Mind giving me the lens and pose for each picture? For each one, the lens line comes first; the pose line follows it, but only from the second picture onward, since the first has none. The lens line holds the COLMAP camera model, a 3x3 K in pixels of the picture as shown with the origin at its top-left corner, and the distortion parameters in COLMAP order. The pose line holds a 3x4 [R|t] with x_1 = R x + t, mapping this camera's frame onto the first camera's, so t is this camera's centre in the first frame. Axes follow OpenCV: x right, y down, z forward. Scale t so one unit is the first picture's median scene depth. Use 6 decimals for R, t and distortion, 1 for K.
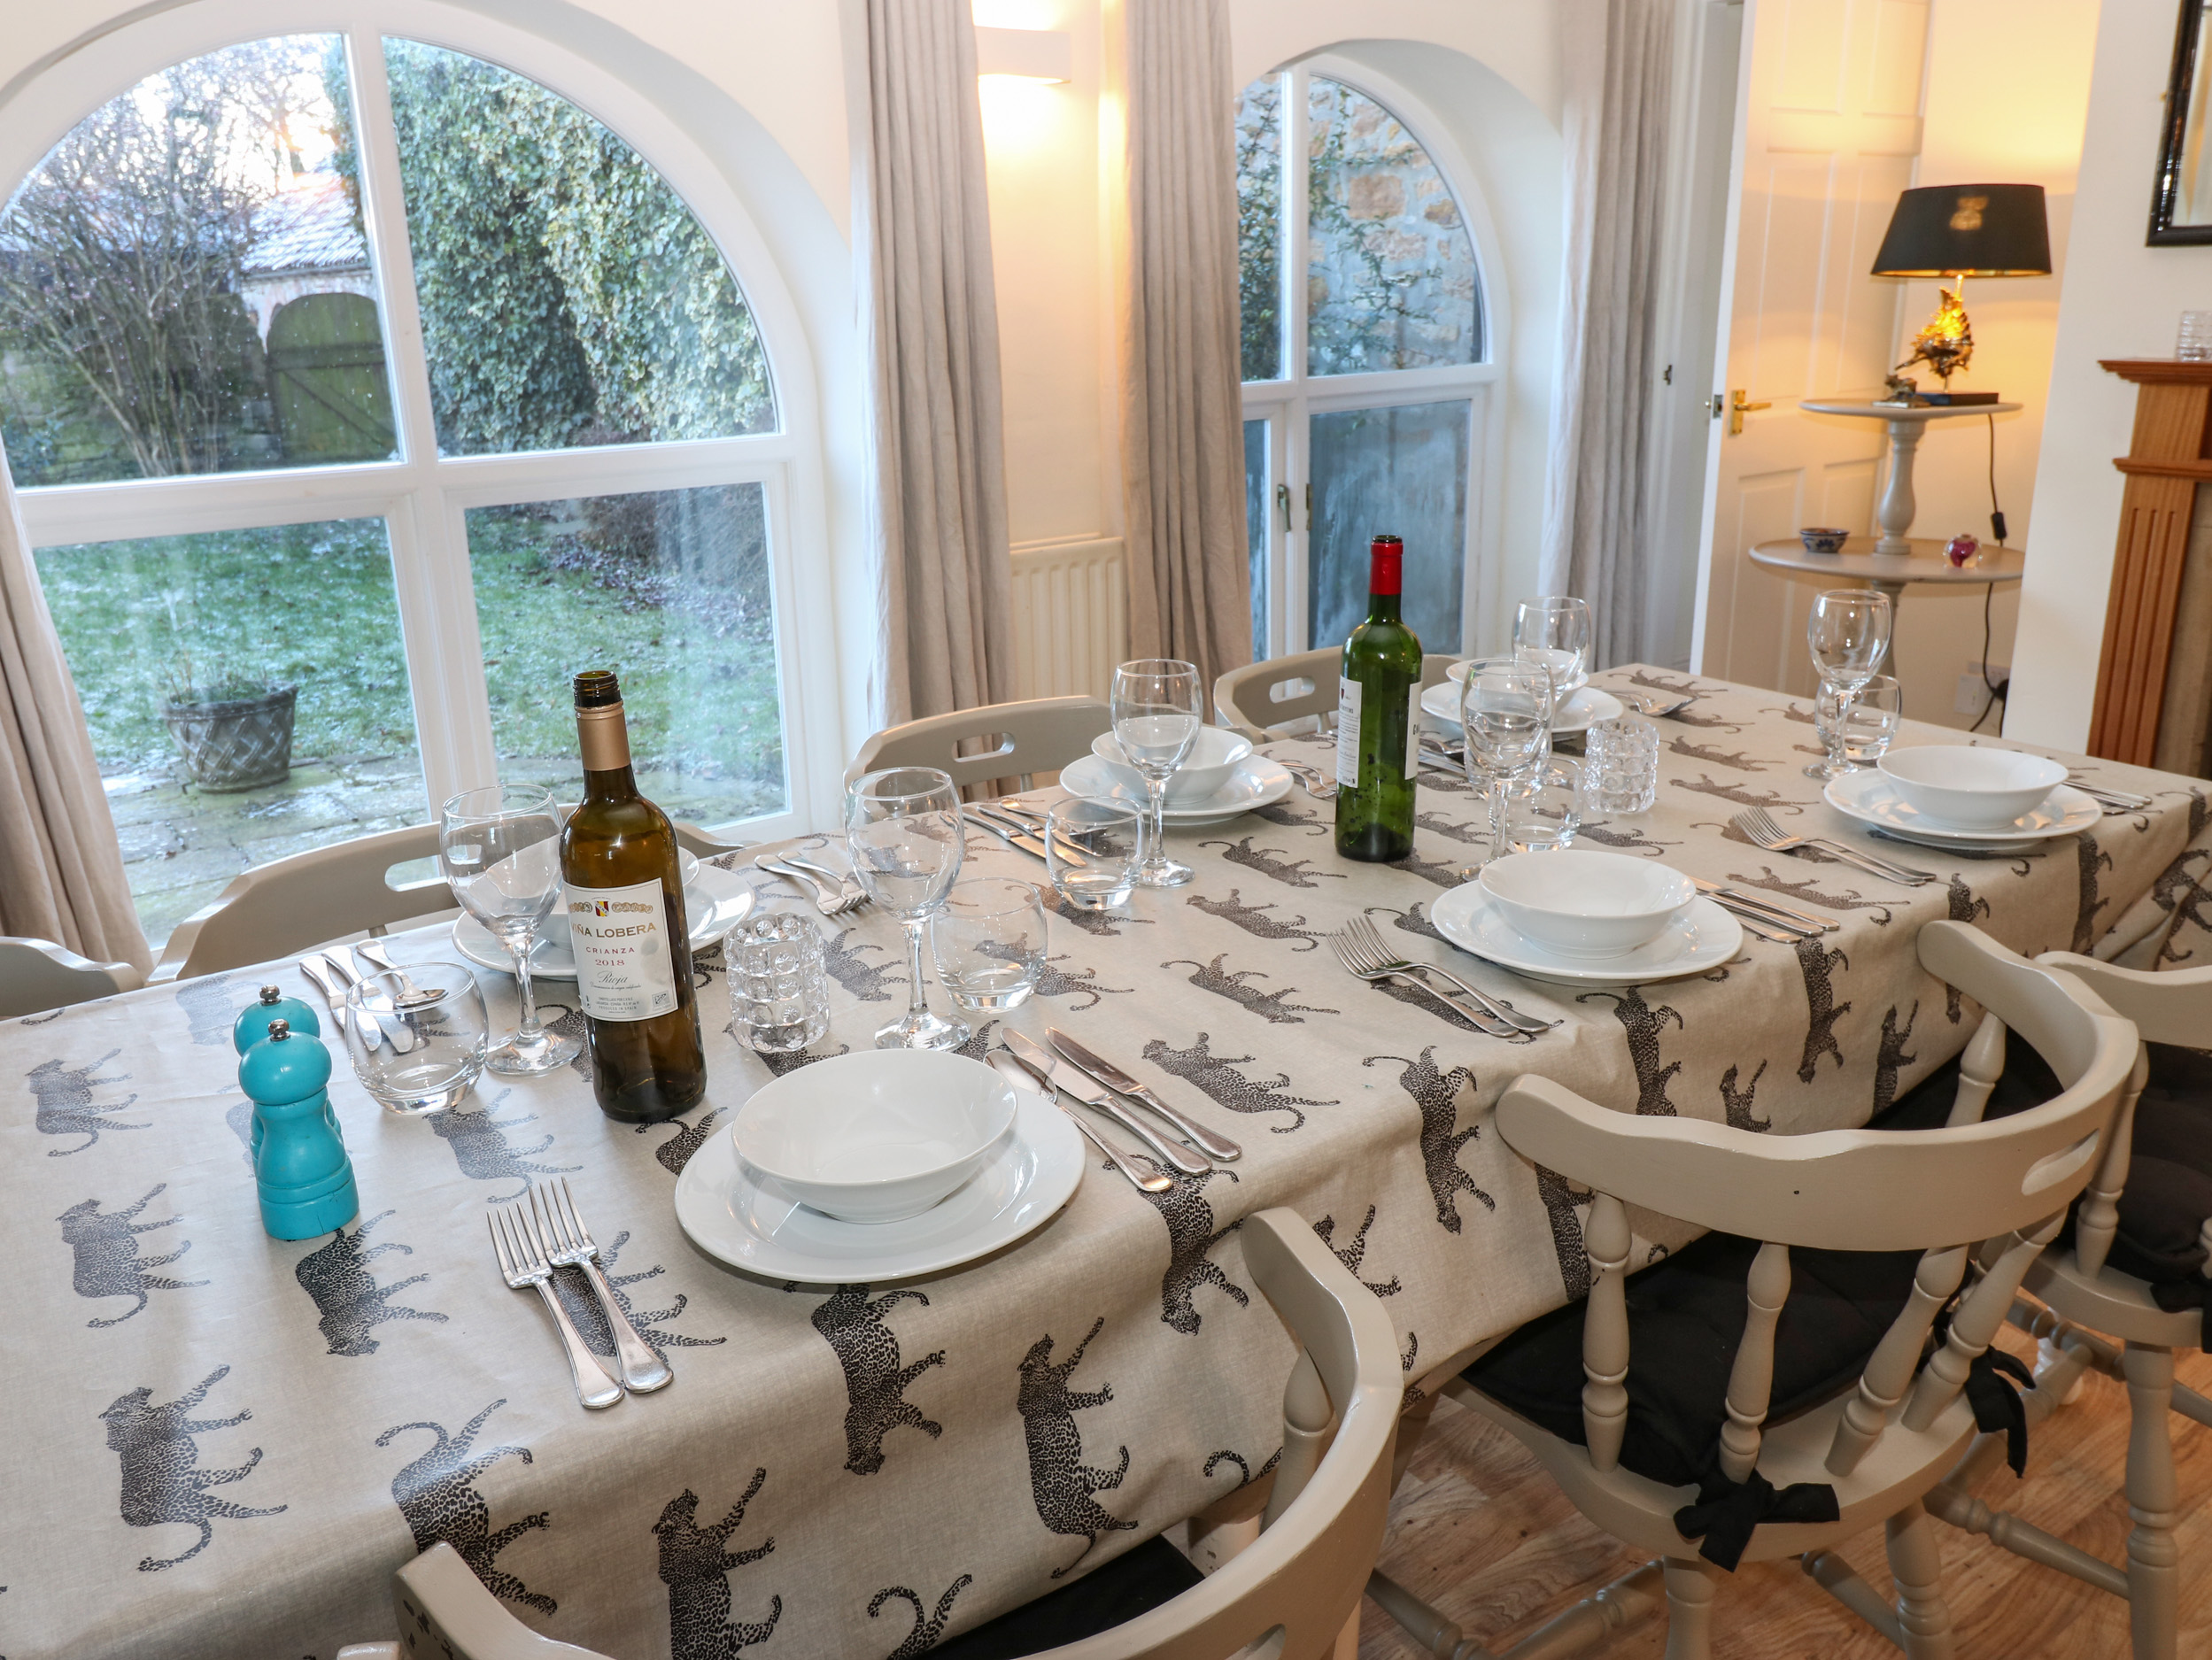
lens RADIAL K [[1742.6, 0, 1118.2], [0, 1742.6, 790.6], [0, 0, 1]] dist [0.005333, -0.001812]
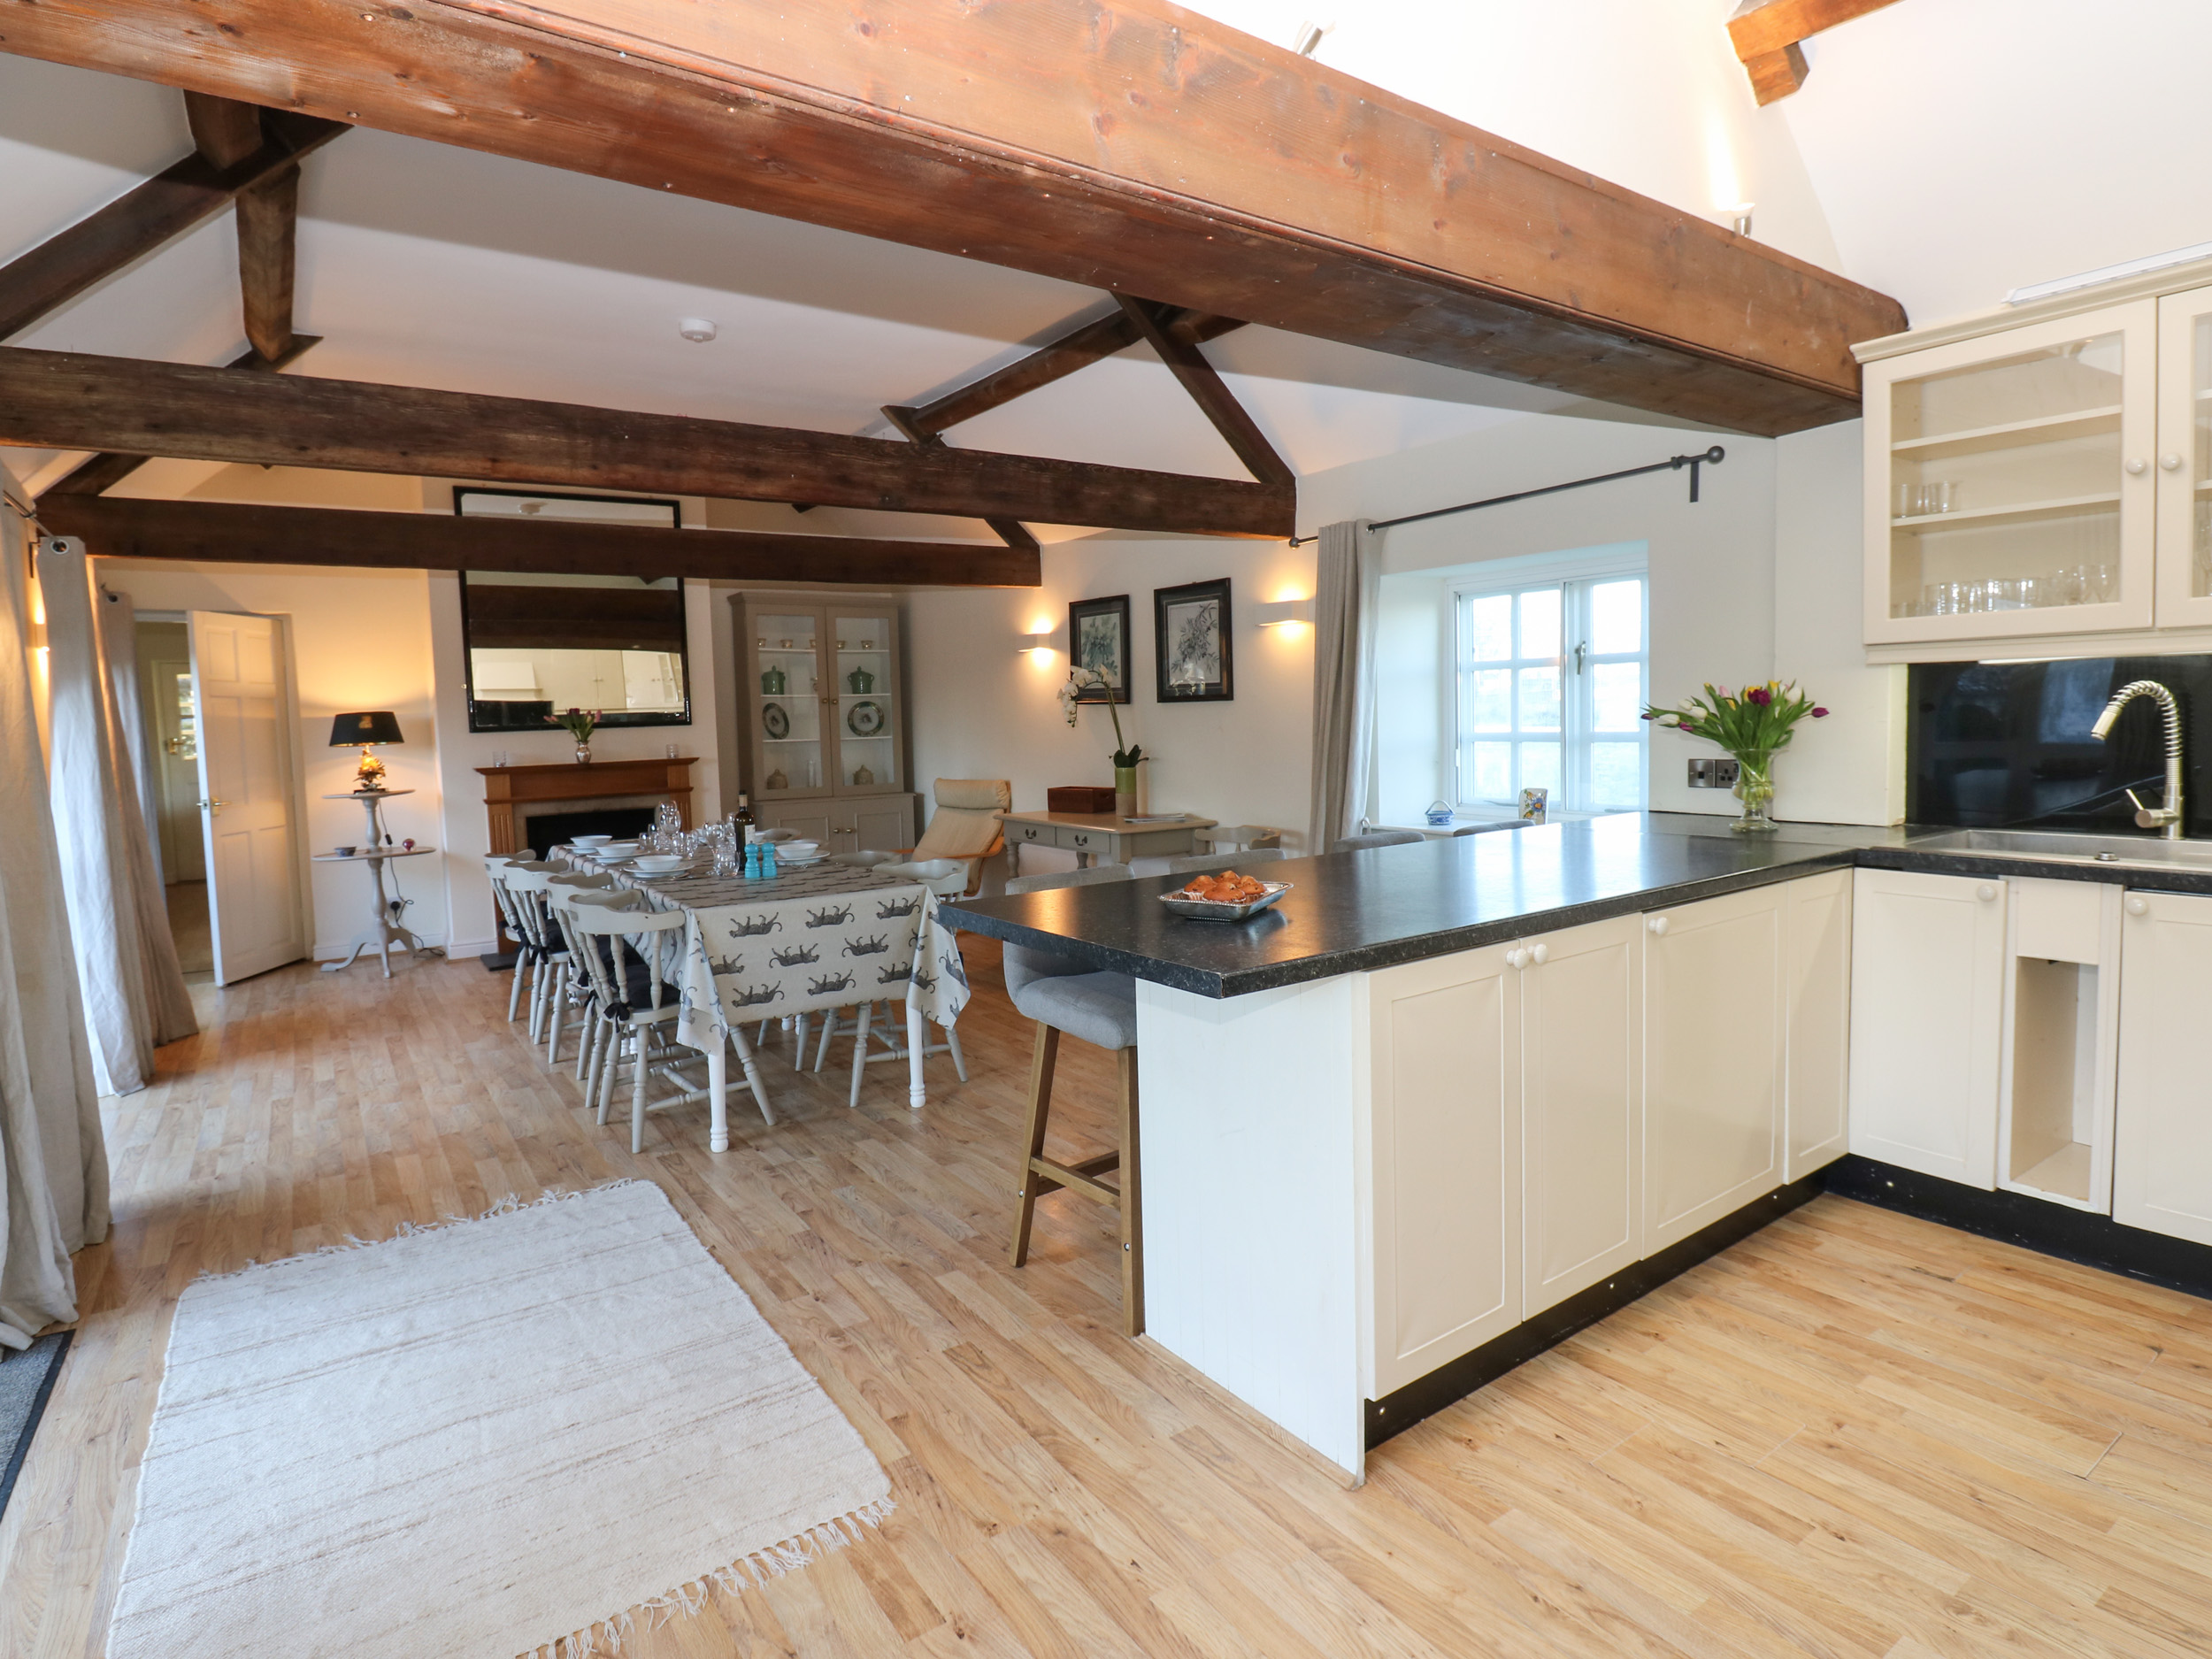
lens RADIAL K [[1189.6, 0, 1116.4], [0, 1189.6, 802.0], [0, 0, 1]] dist [-0.000122, -0.014575]
pose [[0.020597, -0.054453, 0.998304, -0.450361], [0.313453, 0.948524, 0.045271, 0.019641], [-0.949380, 0.311988, 0.036605, -0.034767]]
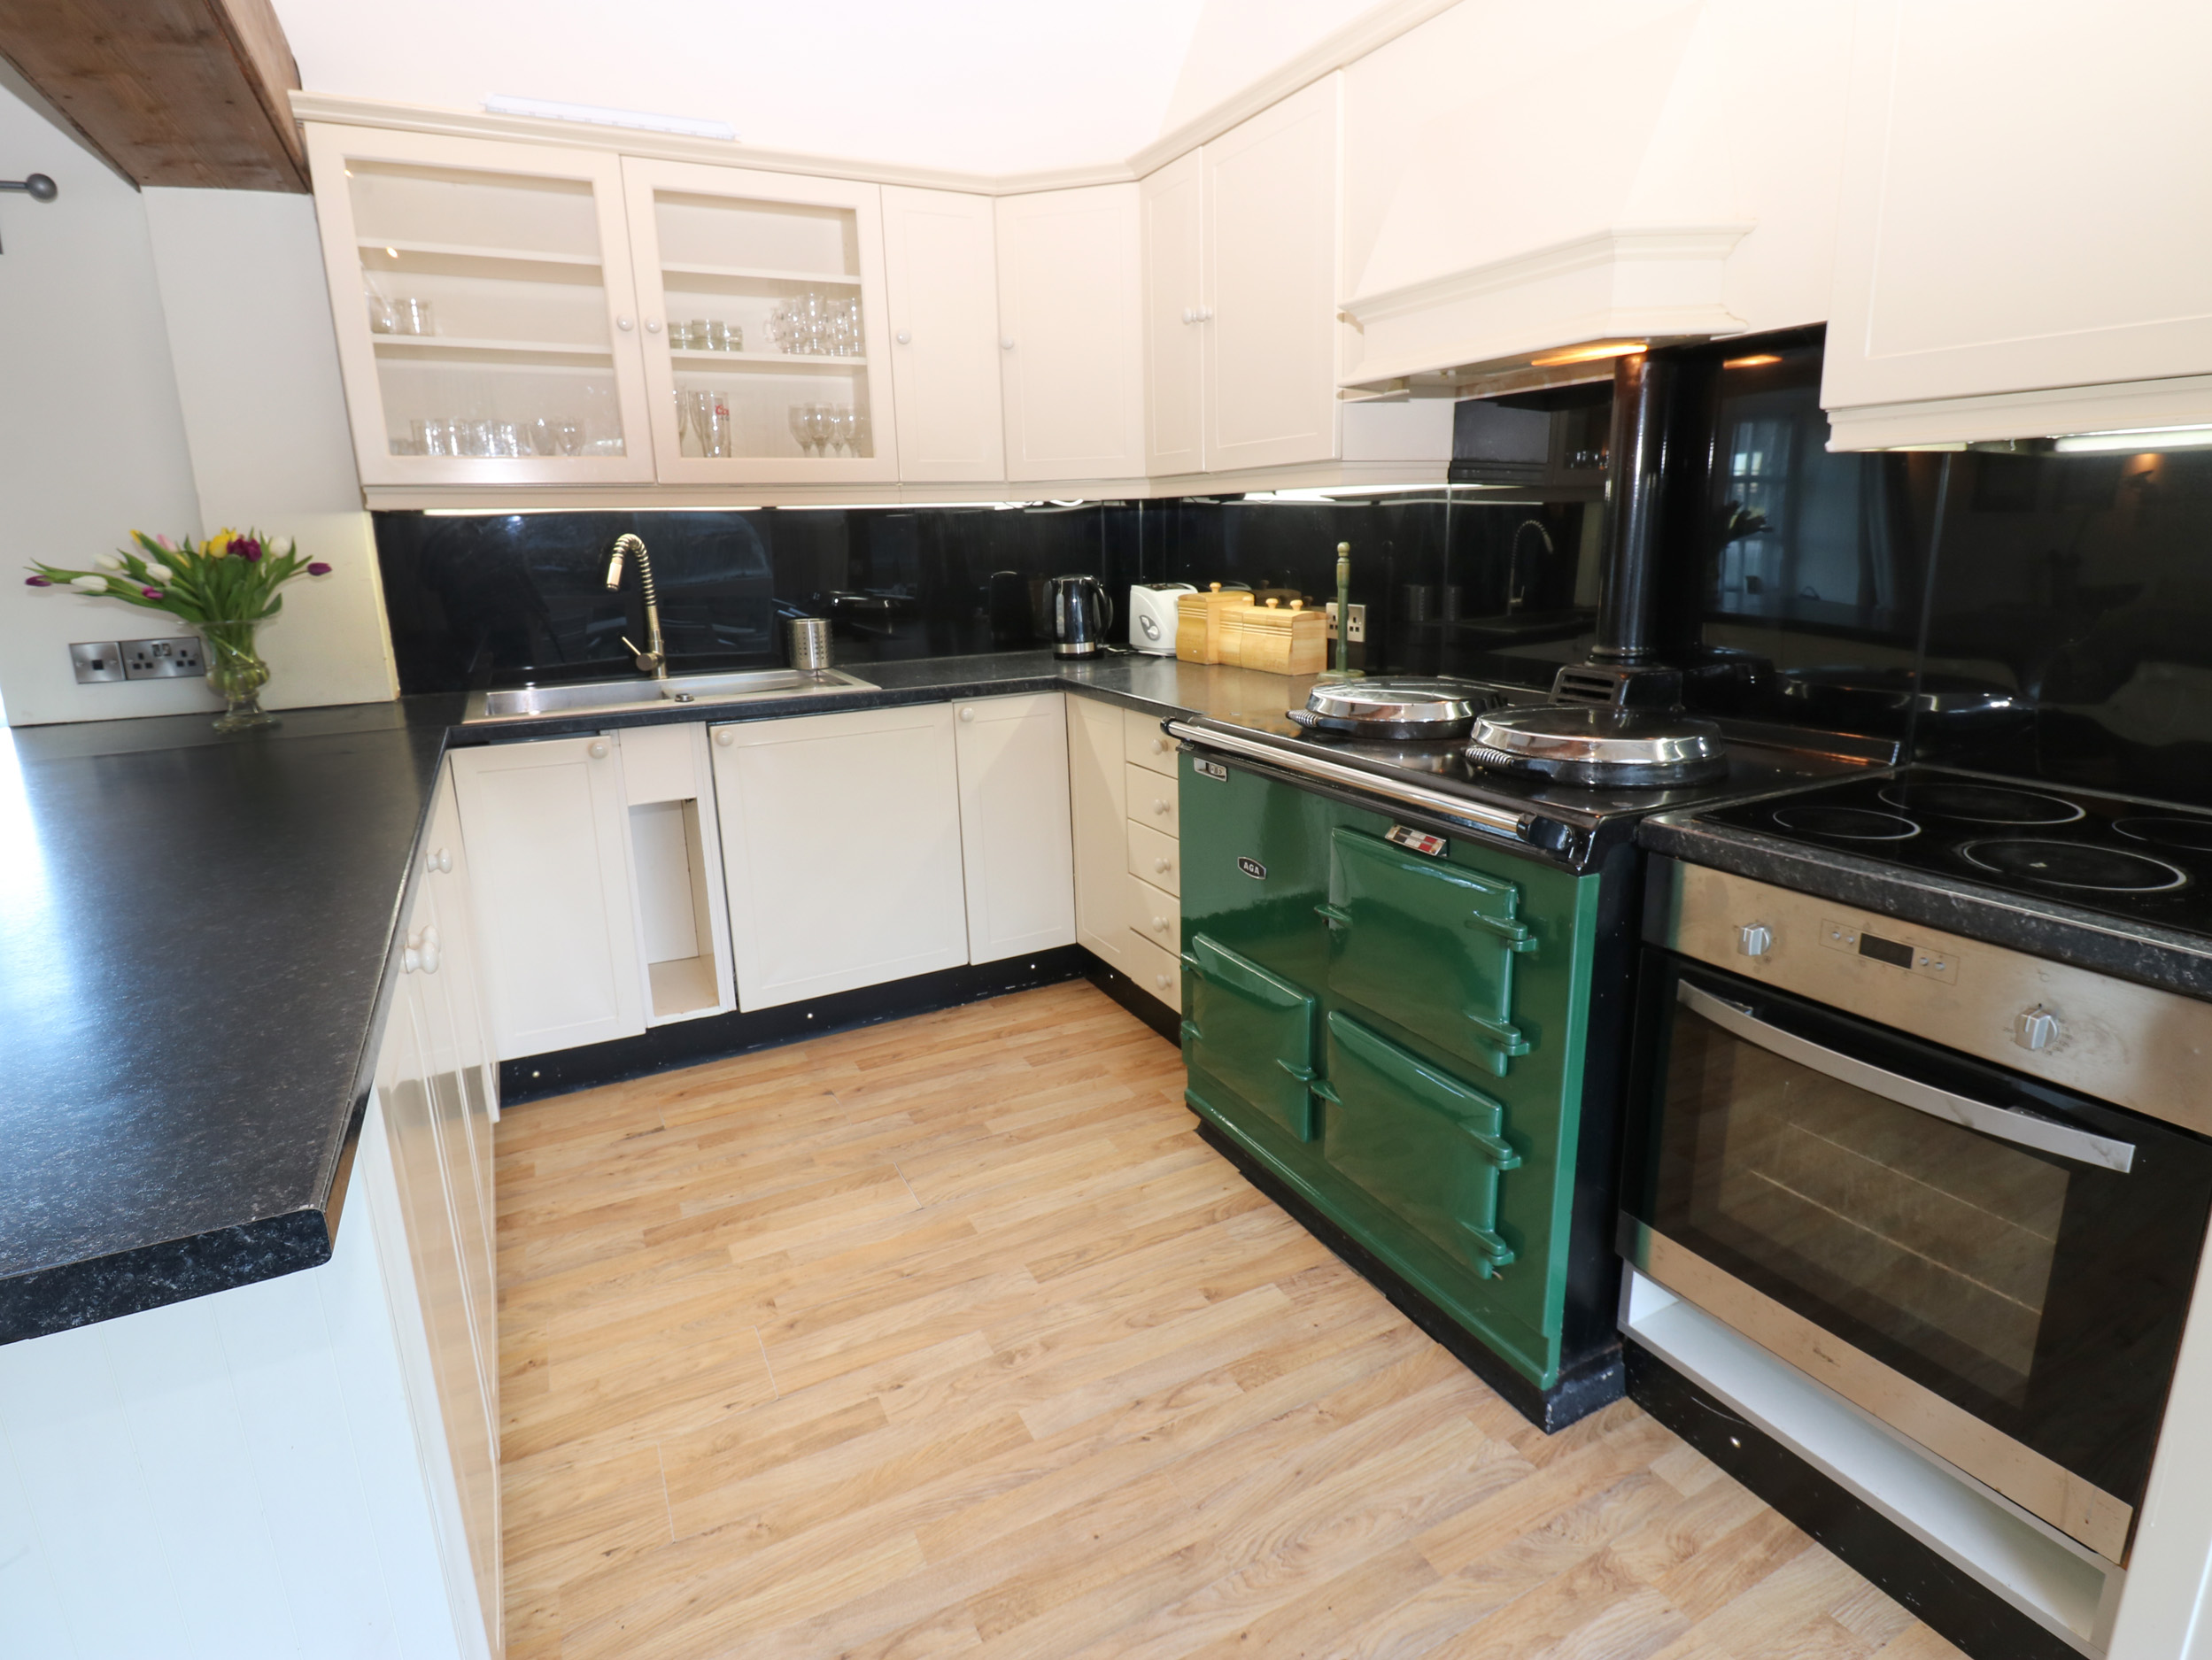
lens RADIAL K [[1146.6, 0, 1134.2], [0, 1146.6, 802.9], [0, 0, 1]] dist [-0.002664, -0.011832]
pose [[-0.988196, 0.006642, 0.153054, -0.342948], [0.082109, 0.866407, 0.492541, 0.007979], [-0.129335, 0.499294, -0.856725, 0.001476]]
